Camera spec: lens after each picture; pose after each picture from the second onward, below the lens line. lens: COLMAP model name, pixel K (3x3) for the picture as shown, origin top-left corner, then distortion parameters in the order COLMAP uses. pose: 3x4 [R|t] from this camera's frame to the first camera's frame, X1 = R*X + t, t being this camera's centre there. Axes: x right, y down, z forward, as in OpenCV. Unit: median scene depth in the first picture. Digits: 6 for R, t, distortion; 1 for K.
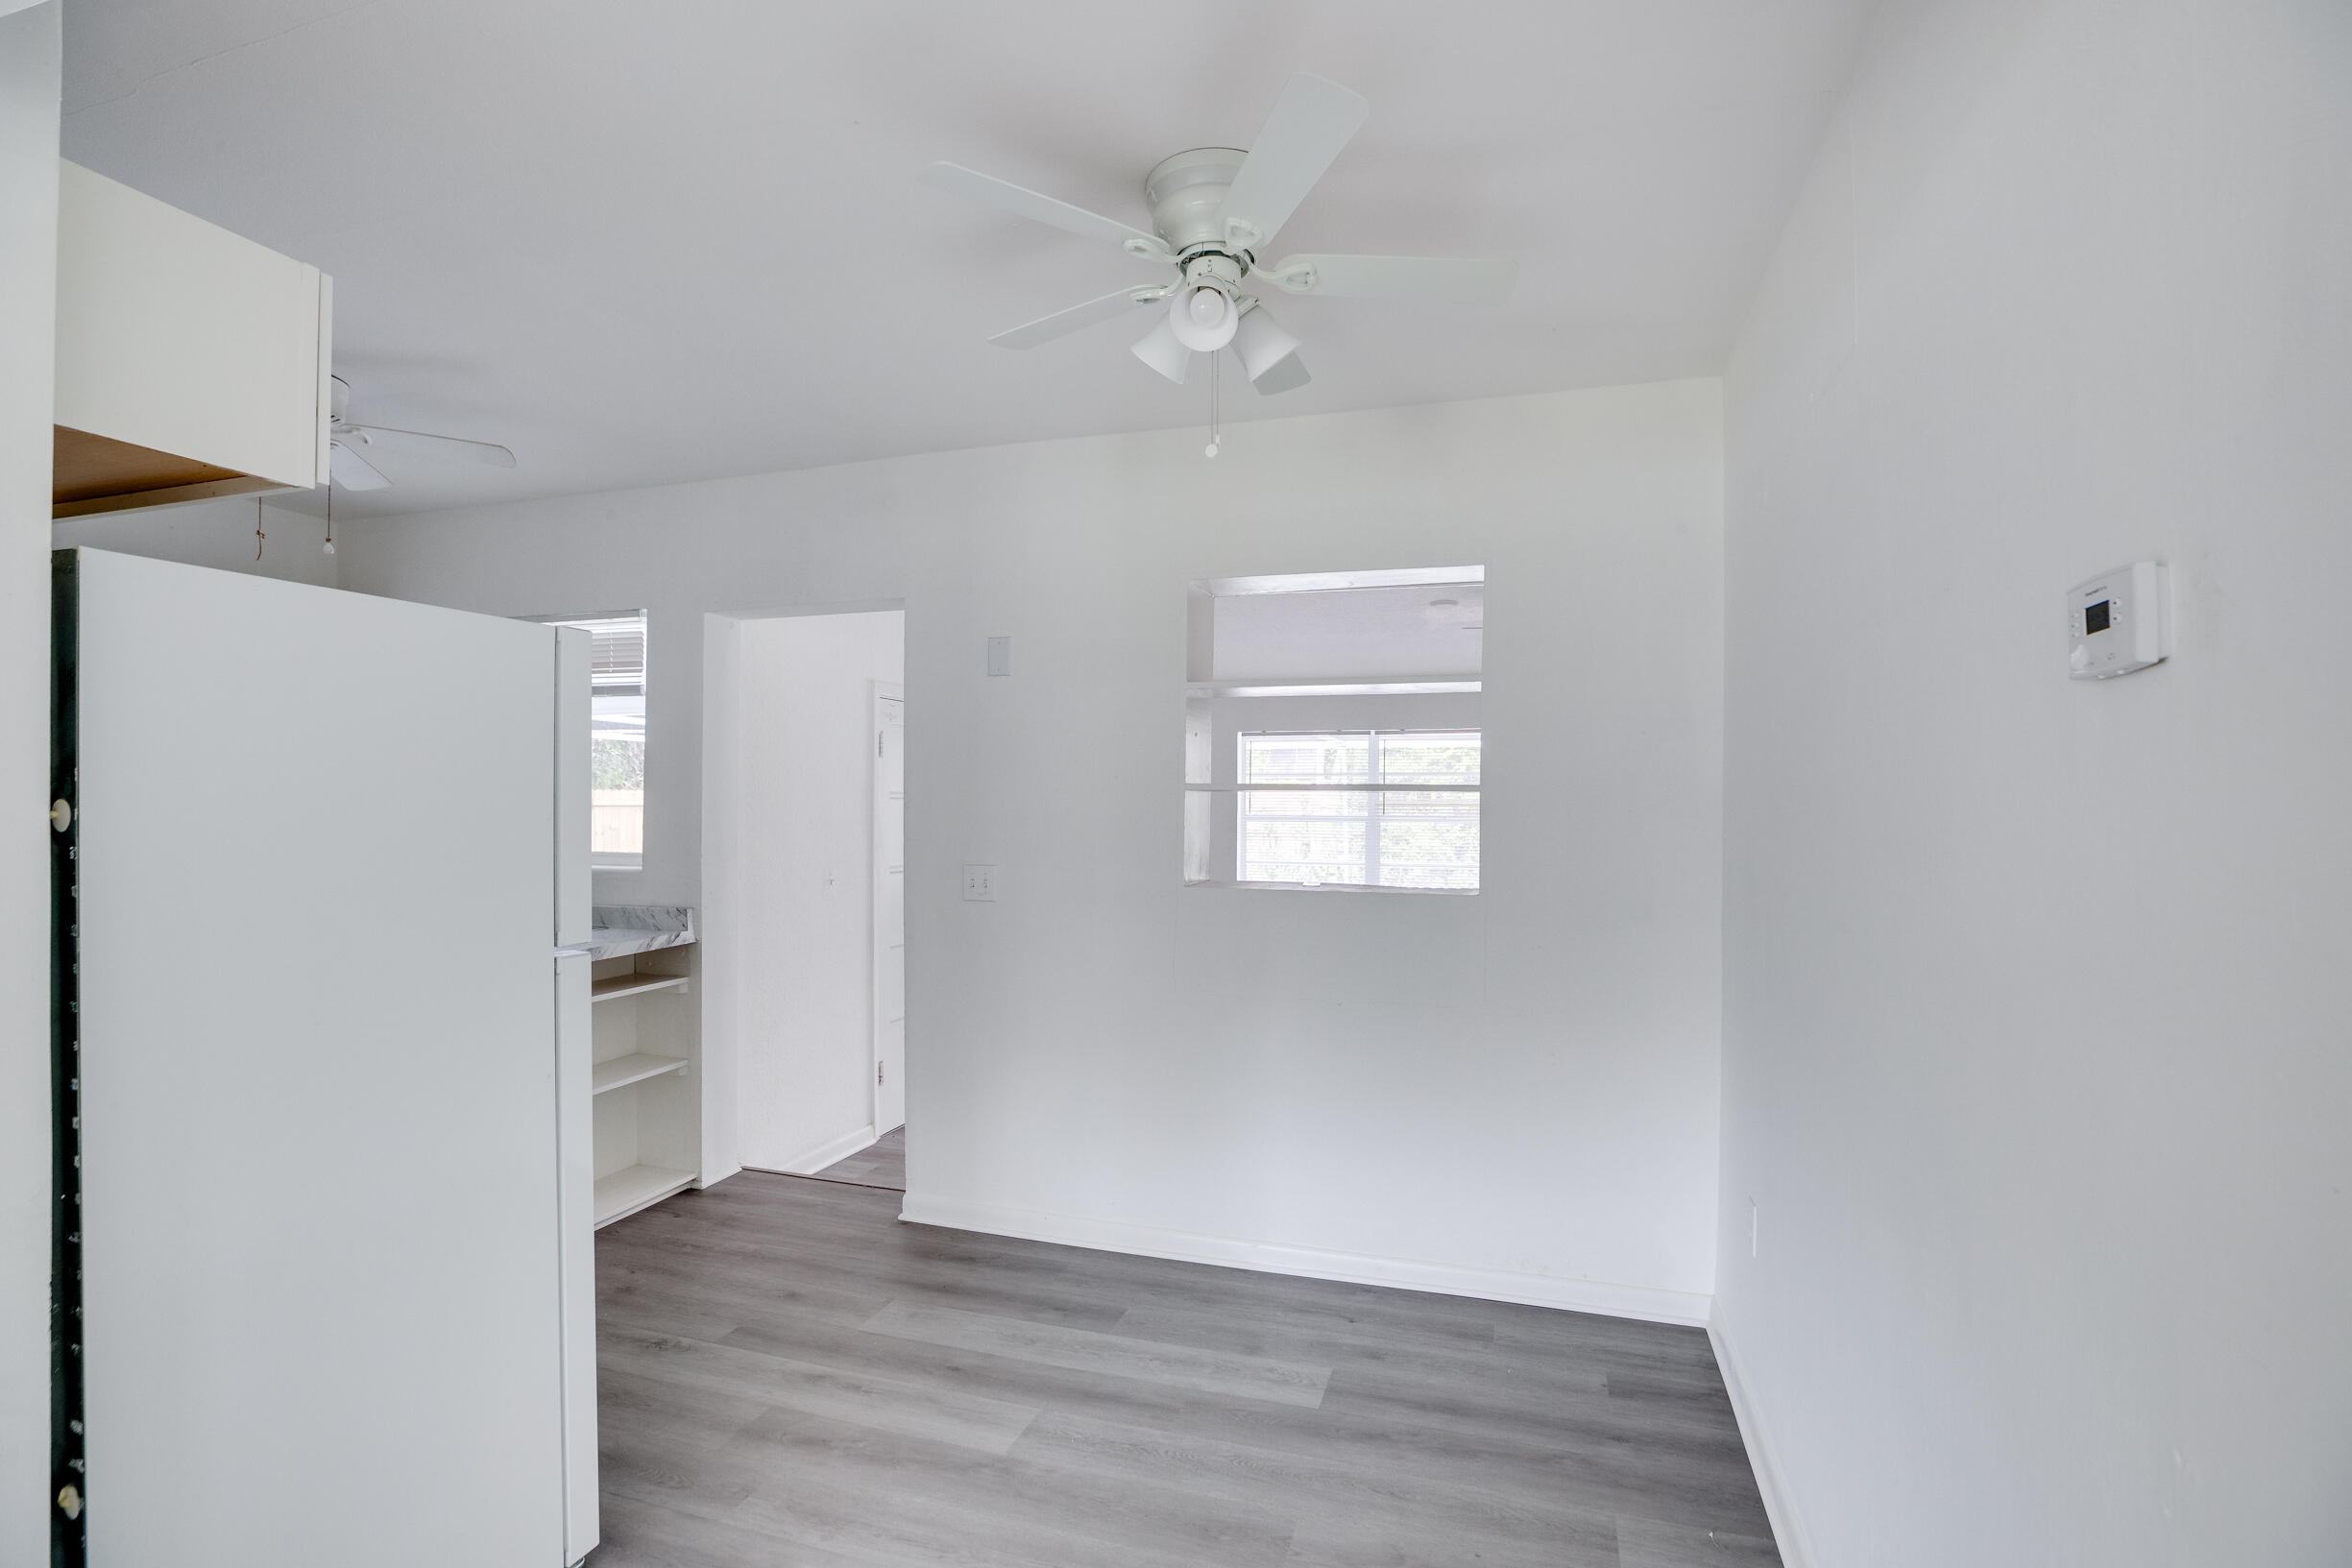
lens RADIAL K [[1098.1, 0, 1173.3], [0, 1098.1, 787.3], [0, 0, 1]] dist [-0.029213, 0.004366]
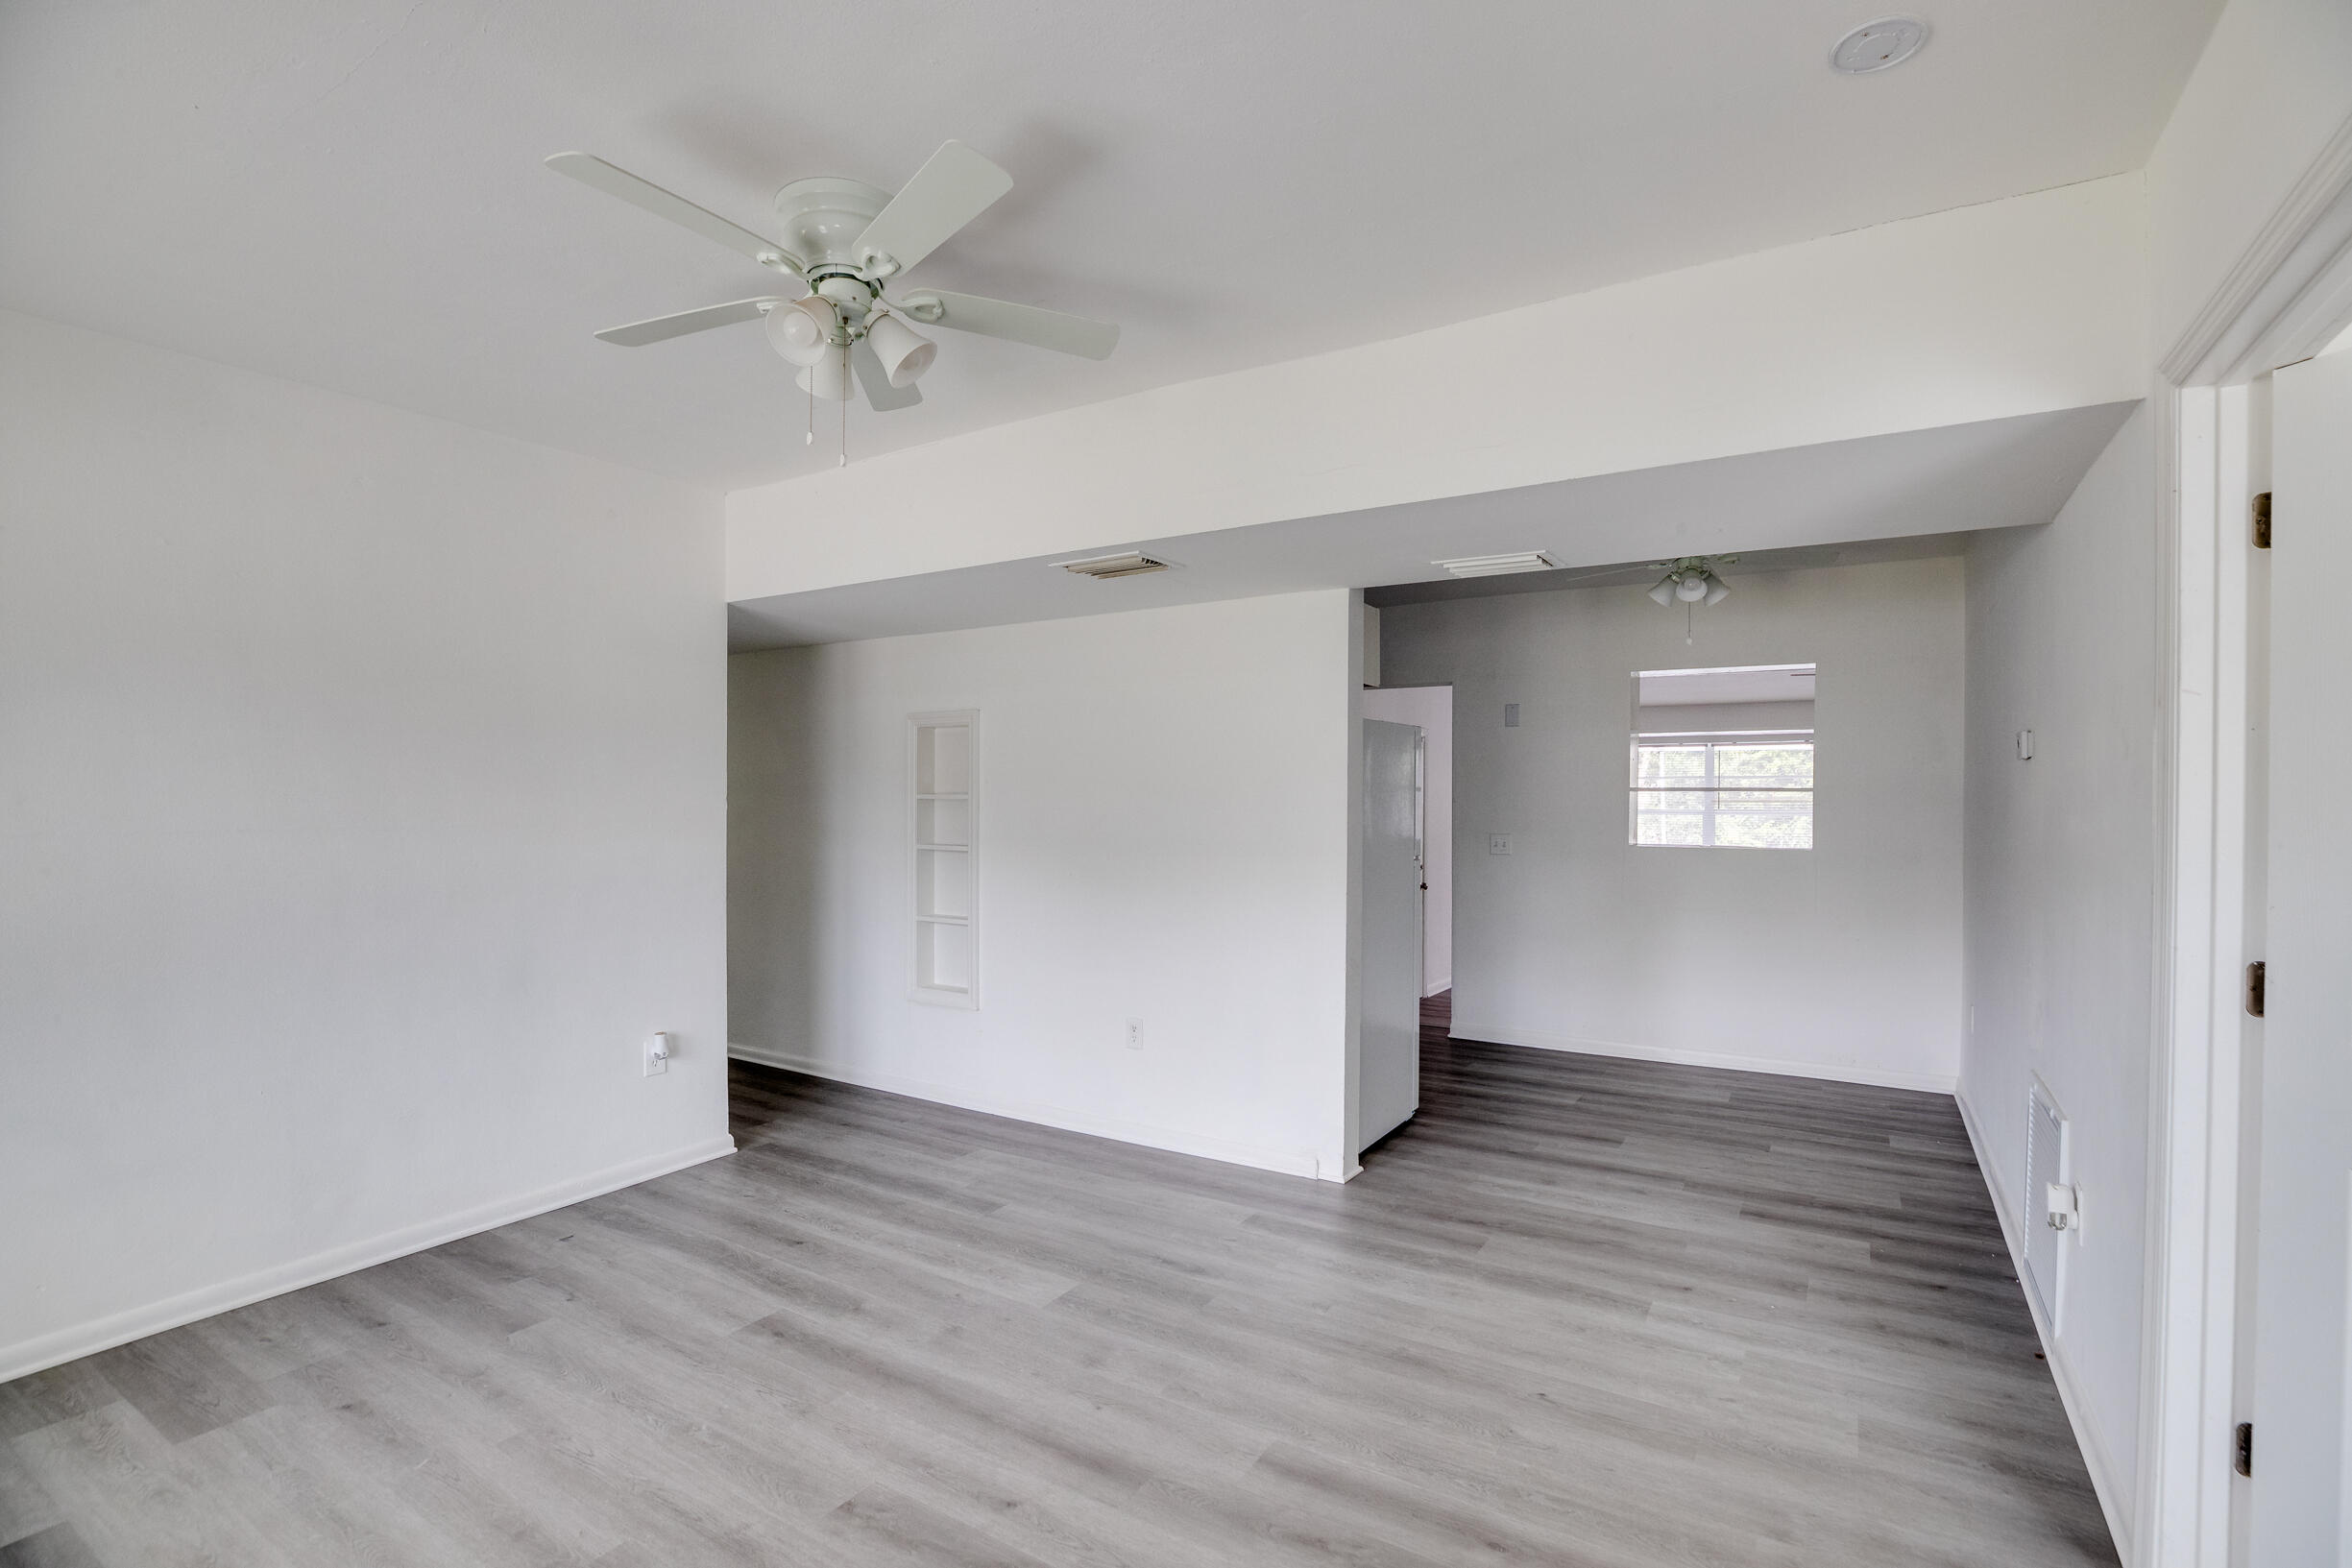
lens RADIAL K [[1098.1, 0, 1179.9], [0, 1098.1, 791.8], [0, 0, 1]] dist [-0.029213, 0.004366]
pose [[0.973301, -0.003517, -0.229505, -0.269397], [0.004752, 0.999977, 0.004827, -0.008008], [0.229482, -0.005789, 0.973296, -0.816658]]
